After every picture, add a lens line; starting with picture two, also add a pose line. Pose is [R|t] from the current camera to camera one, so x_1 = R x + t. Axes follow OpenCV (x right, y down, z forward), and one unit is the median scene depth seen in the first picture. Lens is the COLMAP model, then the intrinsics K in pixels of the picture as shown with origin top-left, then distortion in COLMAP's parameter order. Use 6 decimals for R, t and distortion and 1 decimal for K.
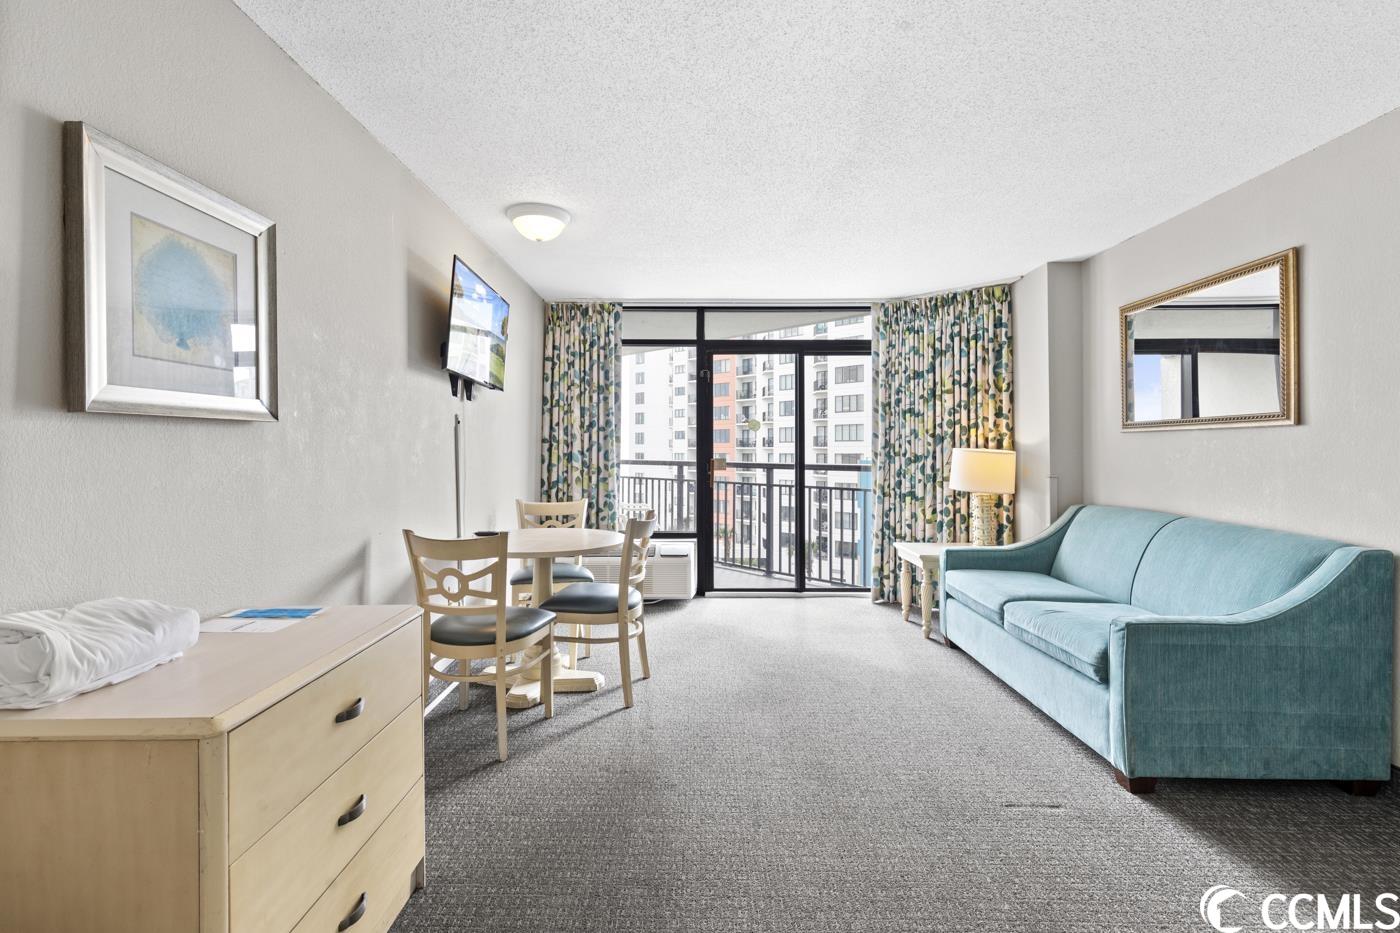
lens RADIAL K [[637.0, 0, 700.0], [0, 637.0, 447.6], [0, 0, 1]] dist [0.003291, 0.000018]
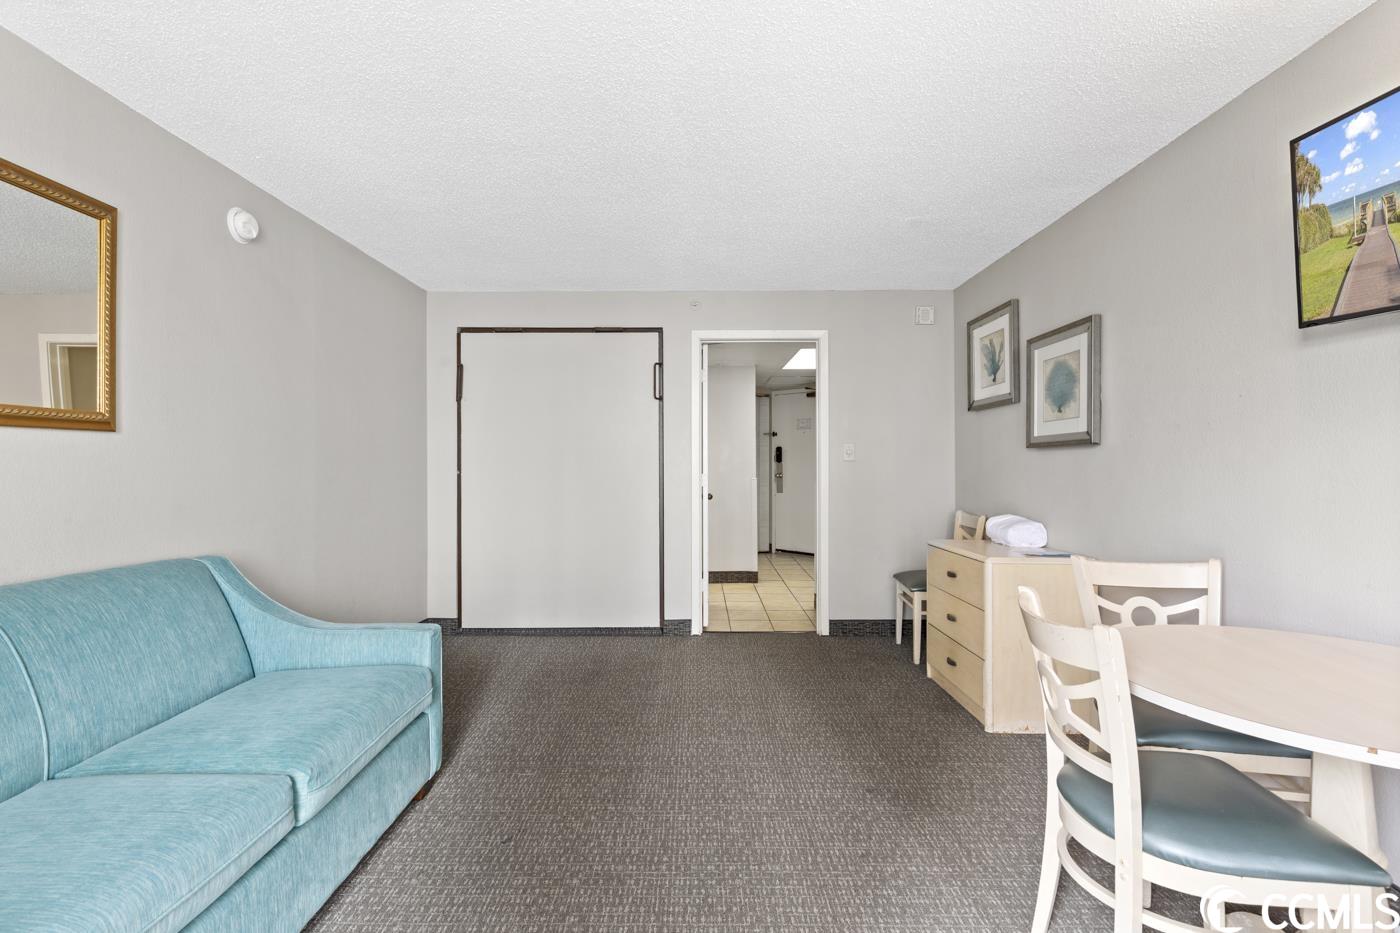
lens RADIAL K [[644.7, 0, 694.5], [0, 644.7, 459.2], [0, 0, 1]] dist [0.003973, -0.000191]
pose [[-0.999959, -0.002189, 0.008801, 0.104003], [-0.002249, 0.999974, -0.006860, 0.002999], [-0.008785, -0.006879, -0.999938, 0.951537]]
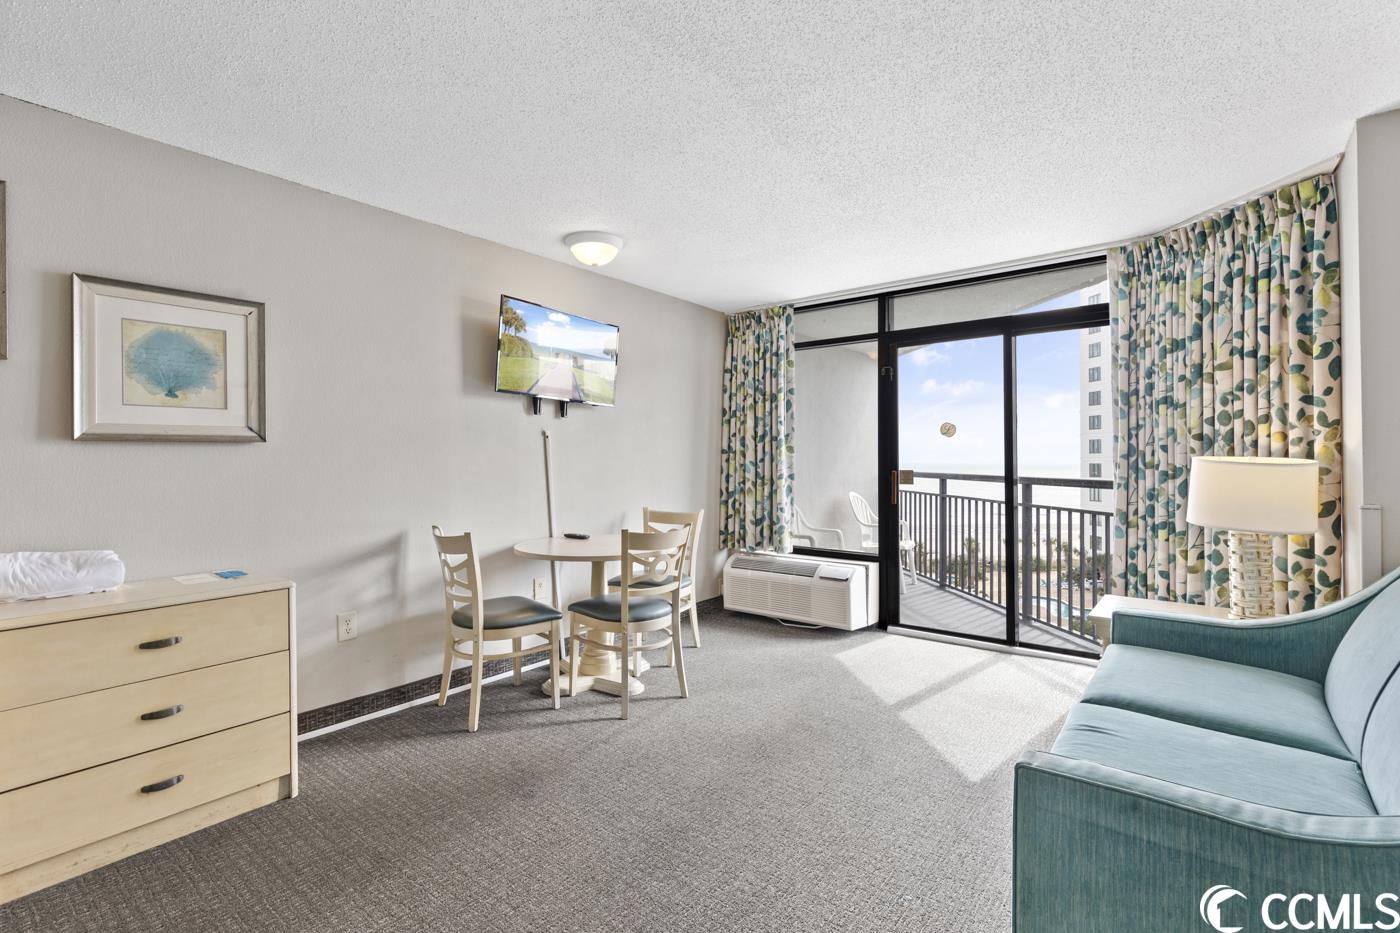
lens RADIAL K [[644.7, 0, 694.5], [0, 644.7, 459.2], [0, 0, 1]] dist [0.003973, -0.000191]
pose [[0.785413, -0.003802, -0.618960, 0.367645], [0.004849, 0.999988, 0.000010, 0.000903], [0.618953, -0.003009, 0.785422, 0.169625]]
